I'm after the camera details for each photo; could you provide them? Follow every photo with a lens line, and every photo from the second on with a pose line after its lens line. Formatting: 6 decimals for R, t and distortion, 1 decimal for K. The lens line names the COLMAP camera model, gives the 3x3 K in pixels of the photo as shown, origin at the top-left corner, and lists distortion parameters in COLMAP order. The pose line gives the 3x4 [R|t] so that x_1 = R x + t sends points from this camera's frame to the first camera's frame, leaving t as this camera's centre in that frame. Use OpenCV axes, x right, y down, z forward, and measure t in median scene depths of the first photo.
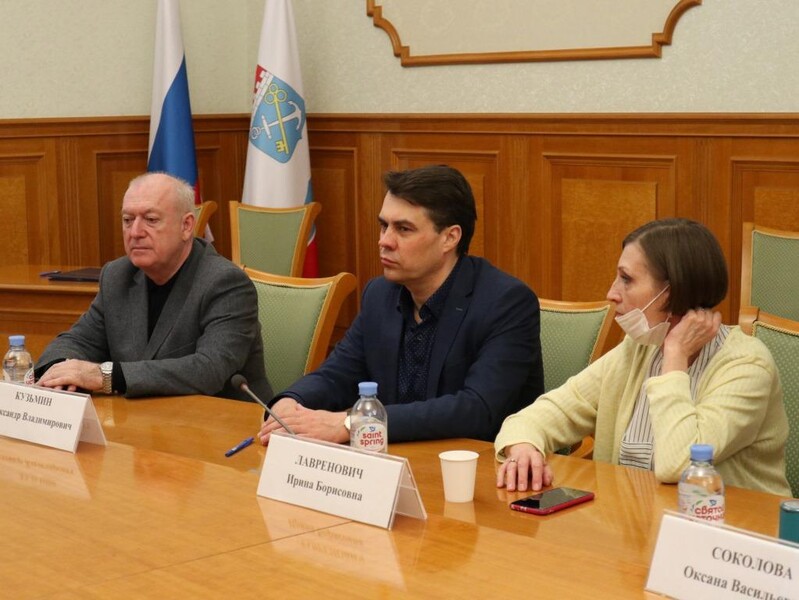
lens RADIAL K [[1768.5, 0, 399.5], [0, 1768.5, 300.0], [0, 0, 1]] dist [-0.373866, -0.097227]
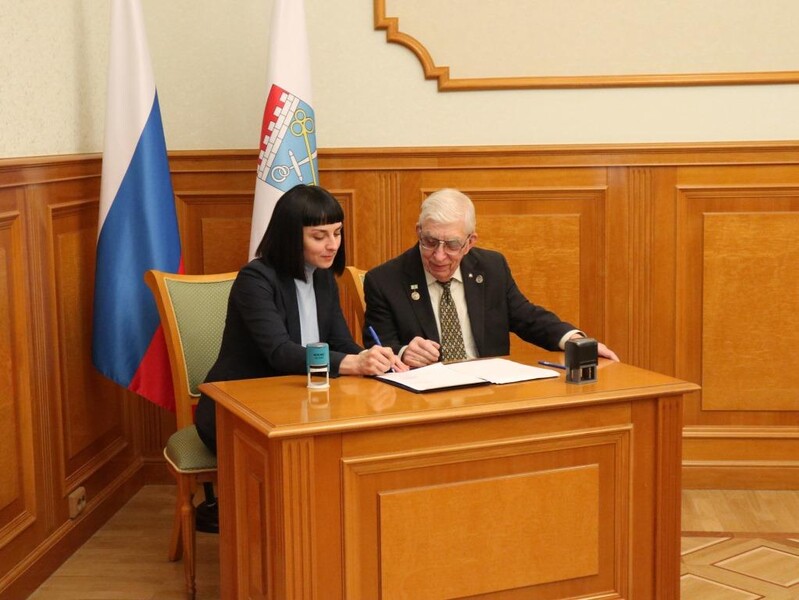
lens RADIAL K [[1311.9, 0, 399.5], [0, 1311.9, 300.0], [0, 0, 1]] dist [0.001300, 0.018841]
pose [[0.713948, -0.086315, 0.694858, -0.457677], [0.090061, 0.995450, 0.031119, -0.053288], [-0.694382, 0.040362, 0.718474, 0.555085]]
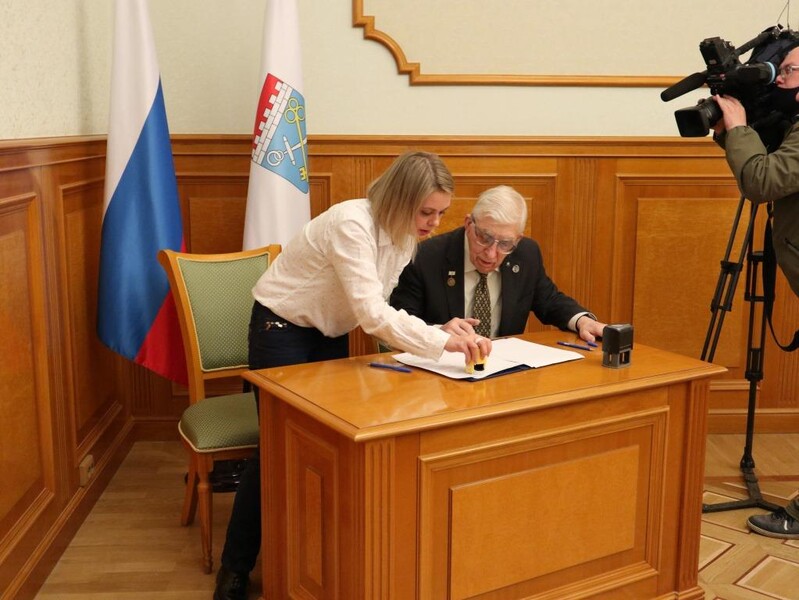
lens RADIAL K [[975.7, 0, 399.5], [0, 975.7, 300.0], [0, 0, 1]] dist [-0.004731, -0.003250]
pose [[0.603045, -0.124156, 0.787986, -0.423780], [0.081119, 0.992237, 0.094258, -0.067804], [-0.793572, 0.007079, 0.608435, 0.680554]]
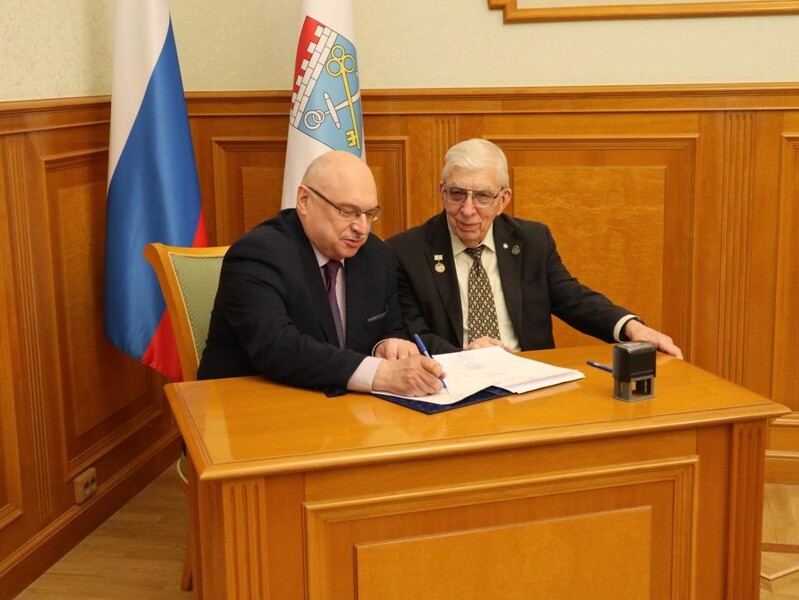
lens RADIAL K [[1194.5, 0, 399.5], [0, 1194.5, 300.0], [0, 0, 1]] dist [0.003706, 0.084727]
pose [[0.790534, -0.118049, 0.600933, -0.346095], [0.080829, 0.992774, 0.088692, -0.064746], [-0.607061, -0.021542, 0.794363, 0.618140]]
